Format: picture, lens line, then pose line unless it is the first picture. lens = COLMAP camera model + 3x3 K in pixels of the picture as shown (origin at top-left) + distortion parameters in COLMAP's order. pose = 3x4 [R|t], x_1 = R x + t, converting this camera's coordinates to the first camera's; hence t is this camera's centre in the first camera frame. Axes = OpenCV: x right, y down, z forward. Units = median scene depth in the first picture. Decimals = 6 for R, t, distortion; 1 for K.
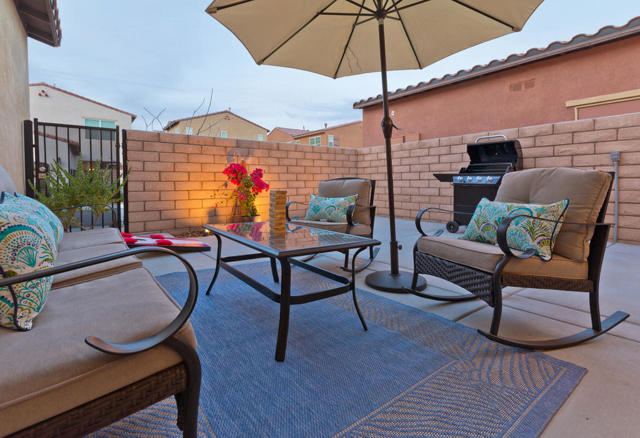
lens RADIAL K [[307.9, 0, 319.3], [0, 307.9, 189.0], [0, 0, 1]] dist [0.003630, 0.000292]
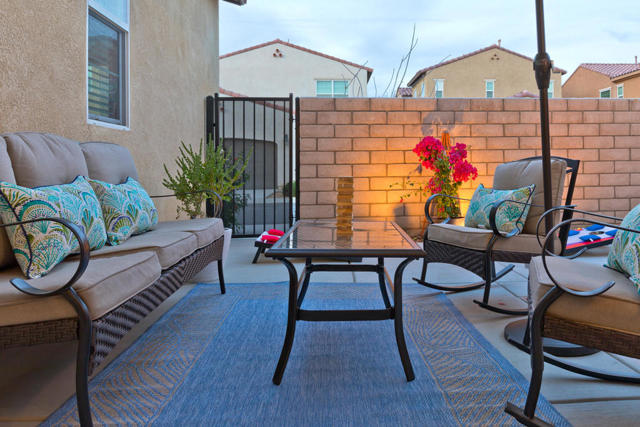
lens RADIAL K [[536.8, 0, 360.0], [0, 536.8, 170.9], [0, 0, 1]] dist [-0.000338, 0.004157]
pose [[0.825995, 0.000471, -0.563677, 0.247381], [-0.006537, 0.999940, -0.008743, 0.001041], [0.563639, 0.010906, 0.825949, -0.016633]]
